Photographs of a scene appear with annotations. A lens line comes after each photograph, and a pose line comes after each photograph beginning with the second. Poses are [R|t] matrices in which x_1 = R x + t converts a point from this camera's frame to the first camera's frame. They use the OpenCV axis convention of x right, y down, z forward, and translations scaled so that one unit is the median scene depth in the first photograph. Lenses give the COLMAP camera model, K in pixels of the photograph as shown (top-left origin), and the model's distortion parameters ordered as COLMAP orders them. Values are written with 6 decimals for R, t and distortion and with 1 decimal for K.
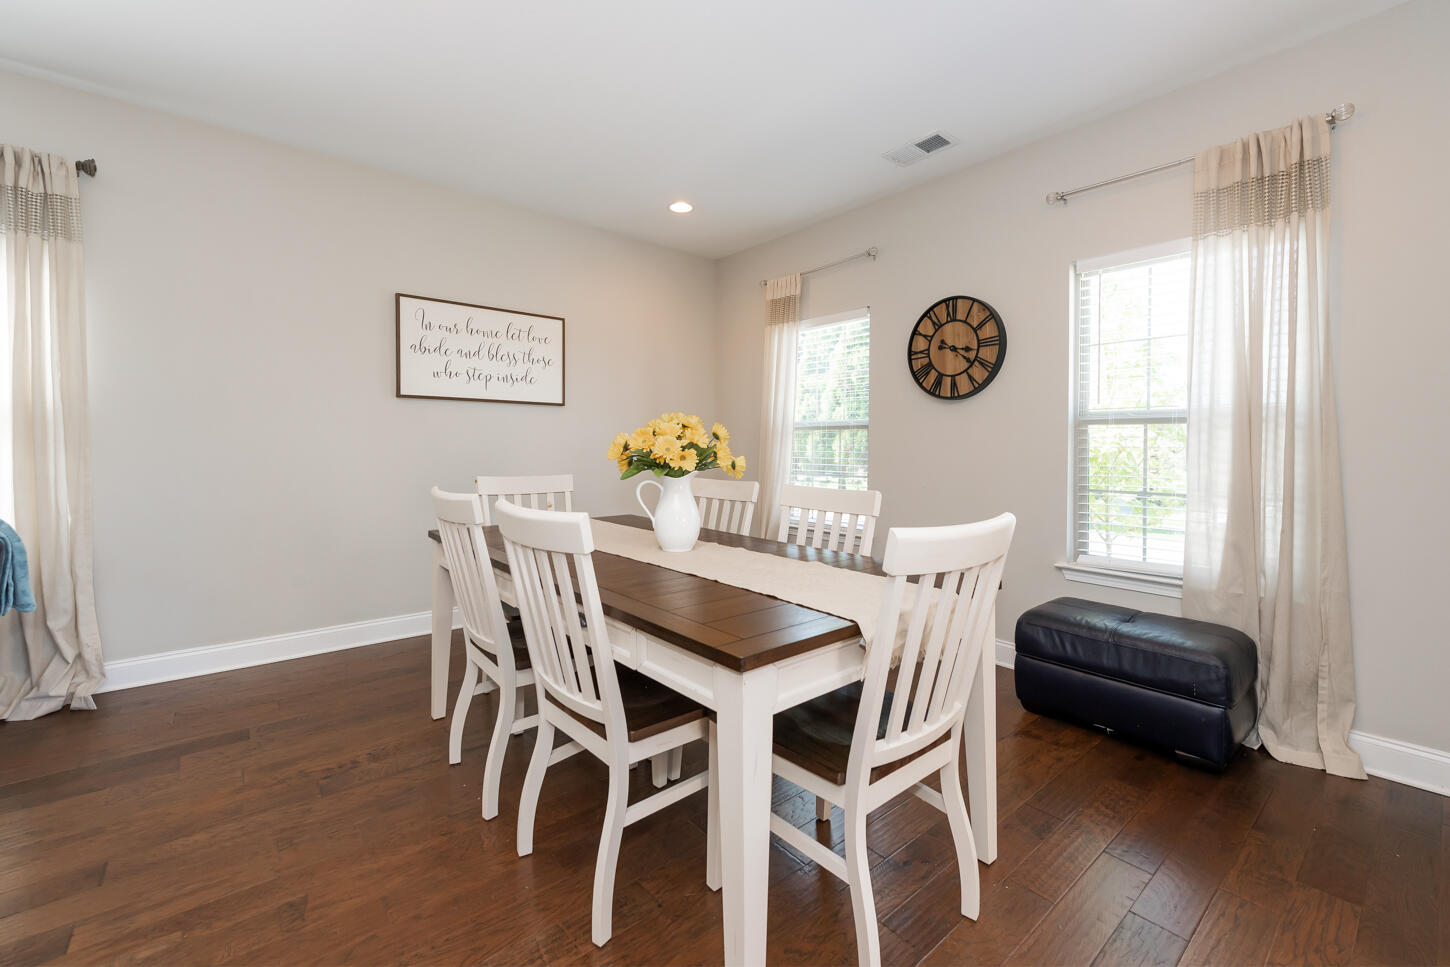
lens RADIAL K [[586.4, 0, 724.6], [0, 586.4, 448.2], [0, 0, 1]] dist [0.004202, -0.001117]
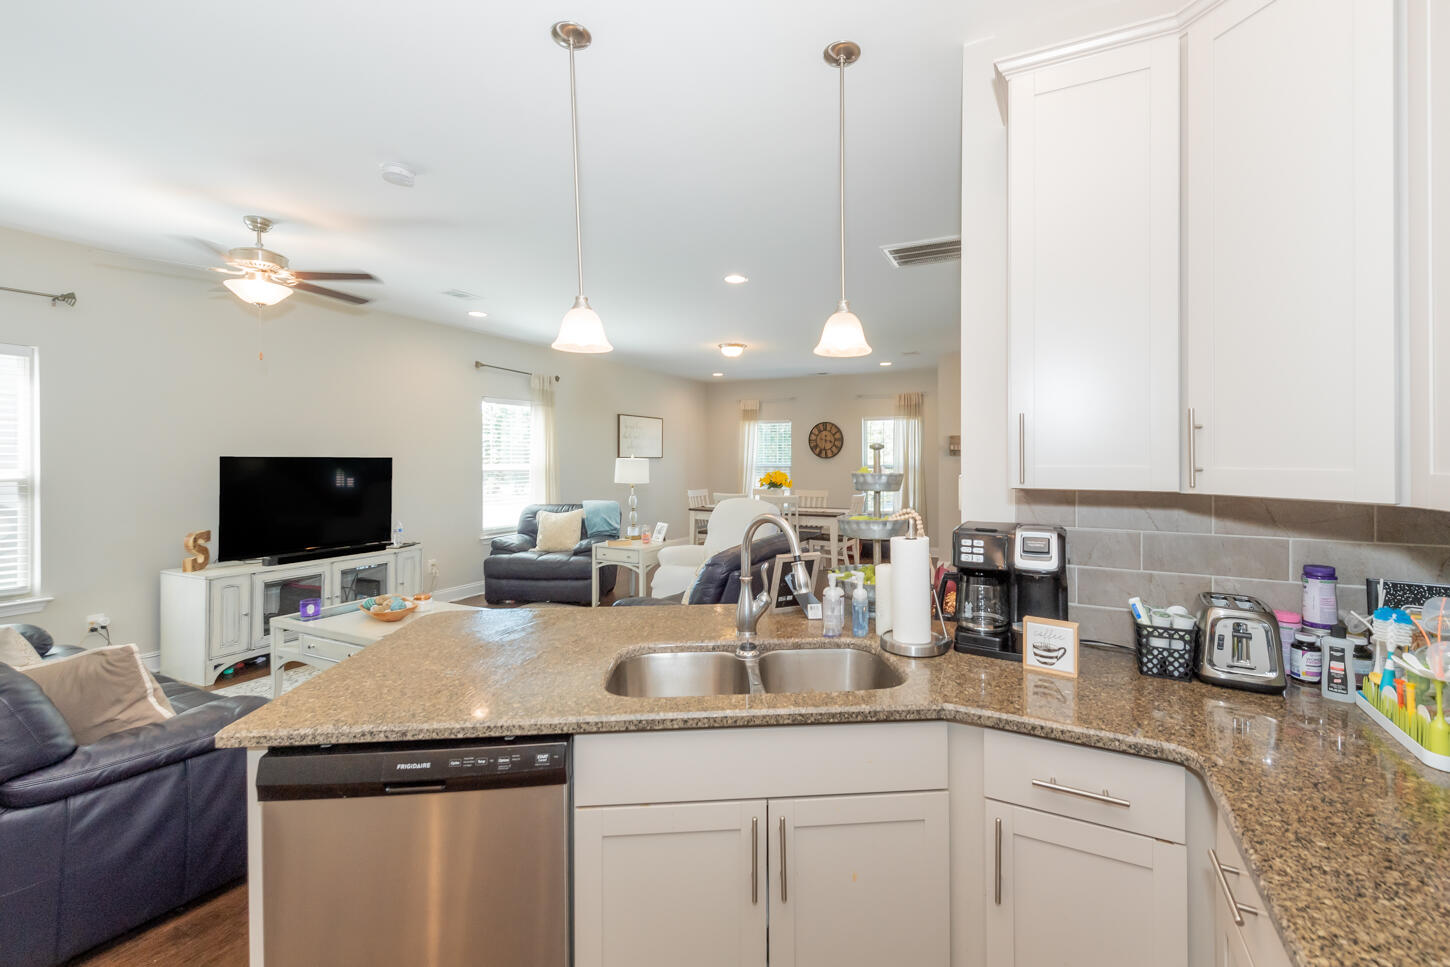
lens RADIAL K [[586.4, 0, 778.1], [0, 586.4, 448.1], [0, 0, 1]] dist [0.004202, -0.001117]
pose [[0.888664, 0.001644, 0.458556, -1.111796], [0.005862, 0.999871, -0.014946, -0.090353], [-0.458522, 0.015970, 0.888540, -1.408214]]
